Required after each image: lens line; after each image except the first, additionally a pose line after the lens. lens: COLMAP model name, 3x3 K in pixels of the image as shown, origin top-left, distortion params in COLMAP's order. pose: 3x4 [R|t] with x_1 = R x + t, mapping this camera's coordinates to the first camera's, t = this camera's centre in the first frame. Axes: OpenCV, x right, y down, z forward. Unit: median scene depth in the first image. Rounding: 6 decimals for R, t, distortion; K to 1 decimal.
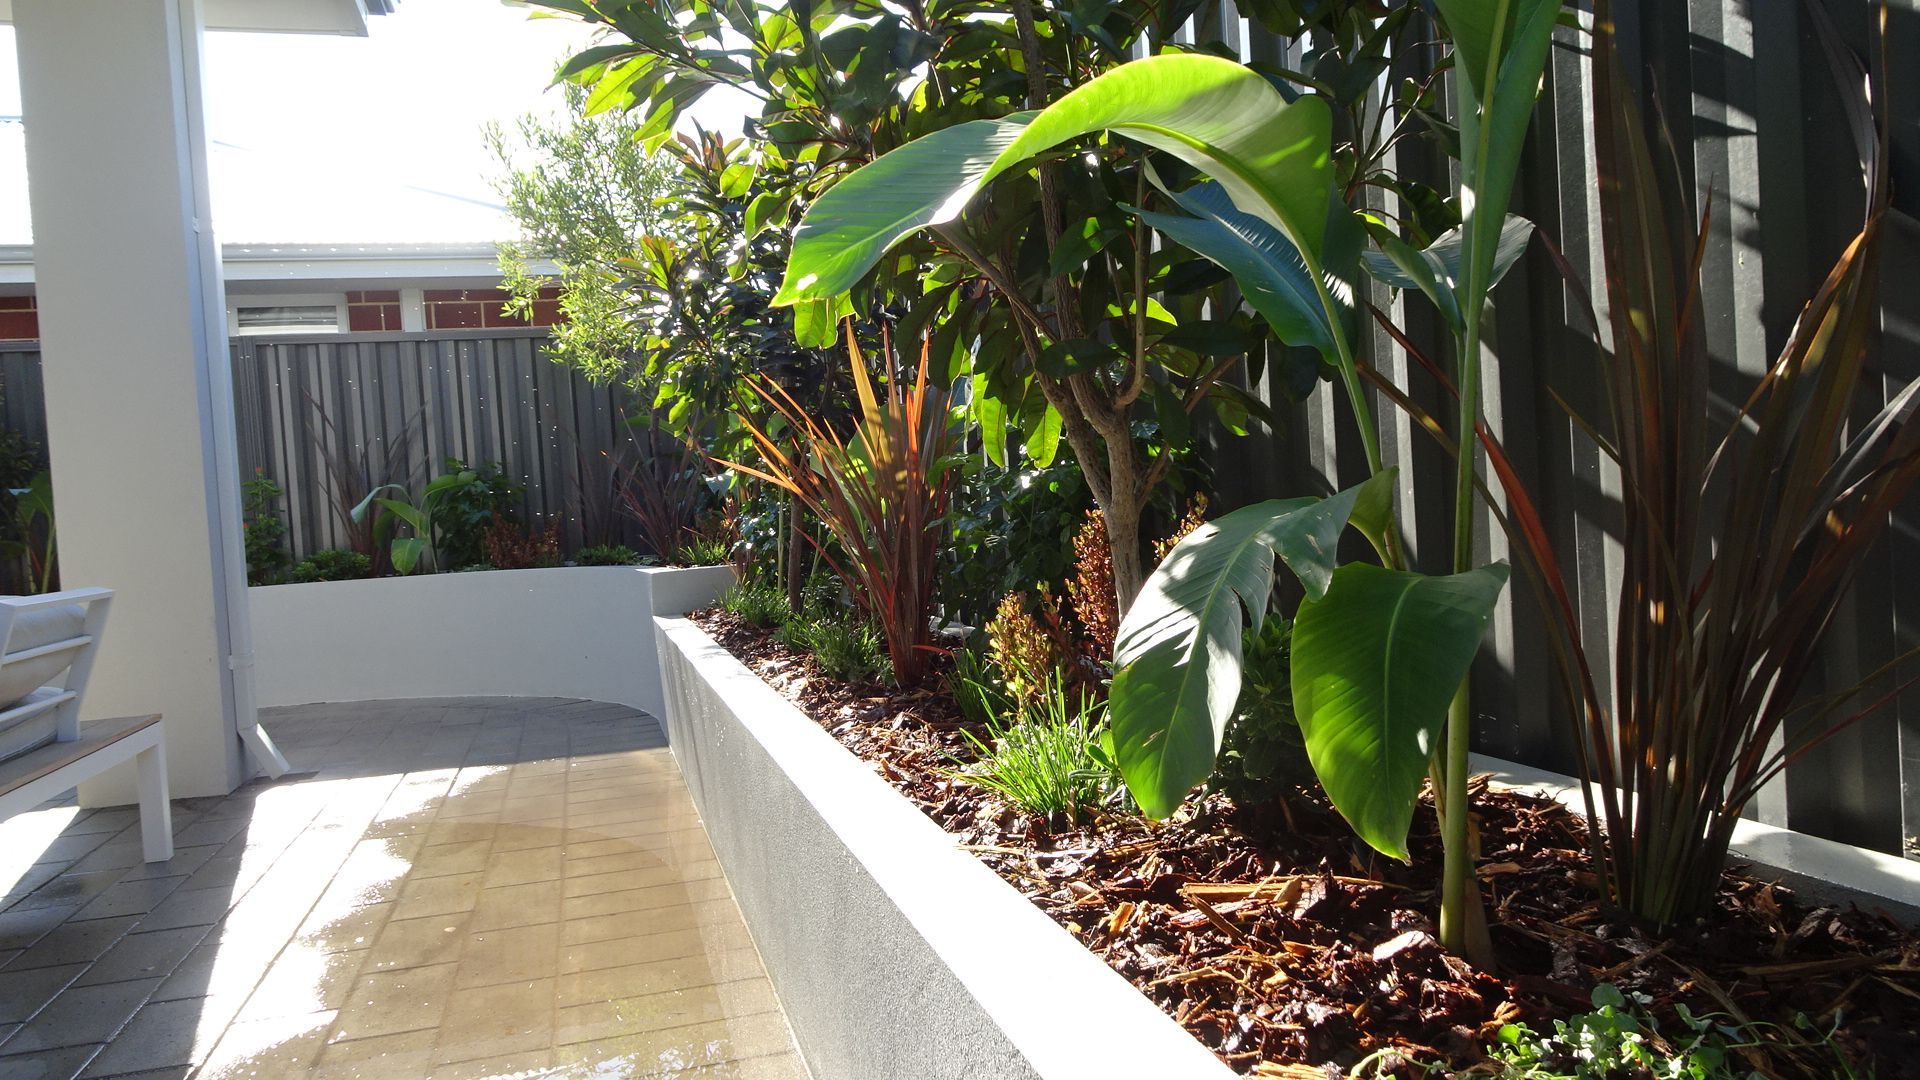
lens RADIAL K [[1403.1, 0, 960.0], [0, 1403.1, 540.0], [0, 0, 1]] dist [0.026114, -0.003088]
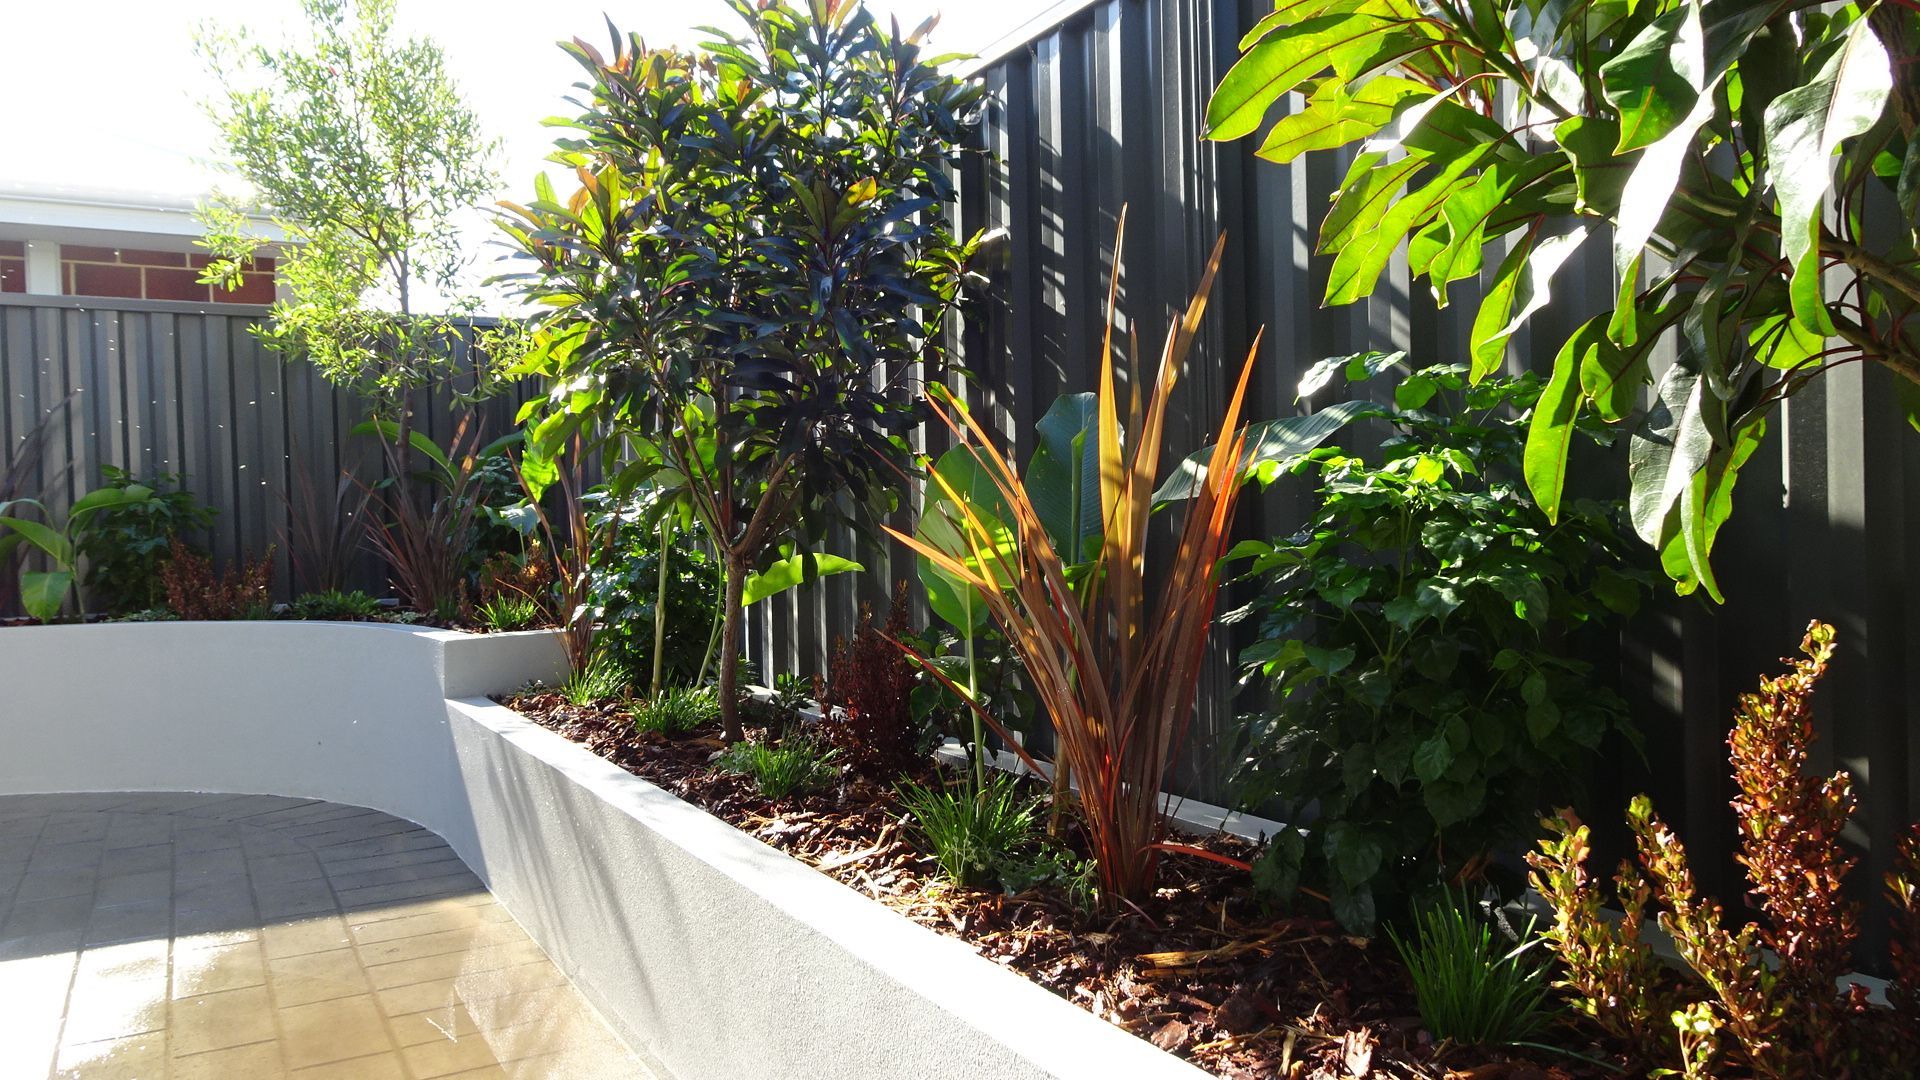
lens RADIAL K [[1403.1, 0, 960.0], [0, 1403.1, 540.0], [0, 0, 1]] dist [0.026114, -0.003088]
pose [[0.970680, 0.035278, 0.237772, -0.126601], [-0.030776, 0.999270, -0.022624, -0.020069], [-0.238397, 0.014643, 0.971057, 0.200915]]
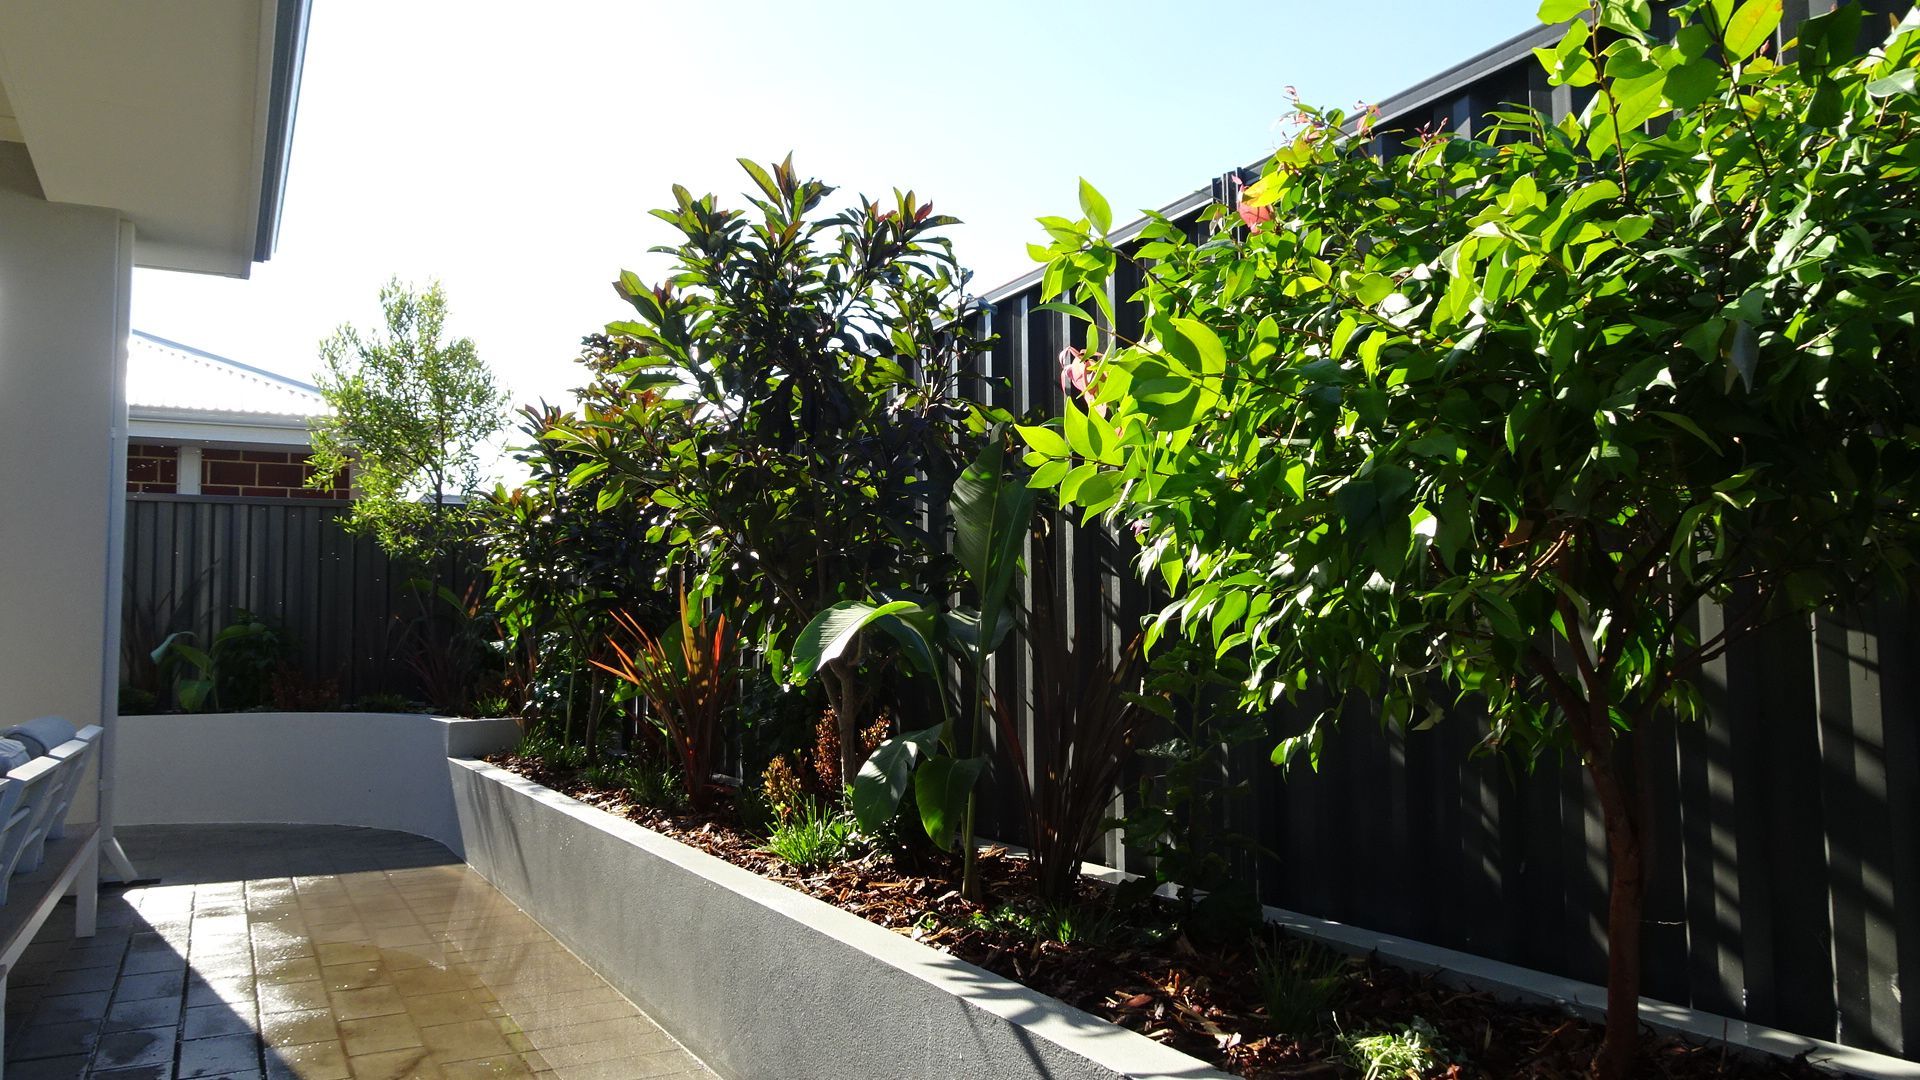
lens RADIAL K [[1403.1, 0, 960.0], [0, 1403.1, 540.0], [0, 0, 1]] dist [0.026114, -0.003088]
pose [[0.975356, 0.067069, 0.210197, -0.049386], [-0.044171, 0.992748, -0.111804, -0.016267], [-0.216172, 0.099764, 0.971245, -0.300774]]
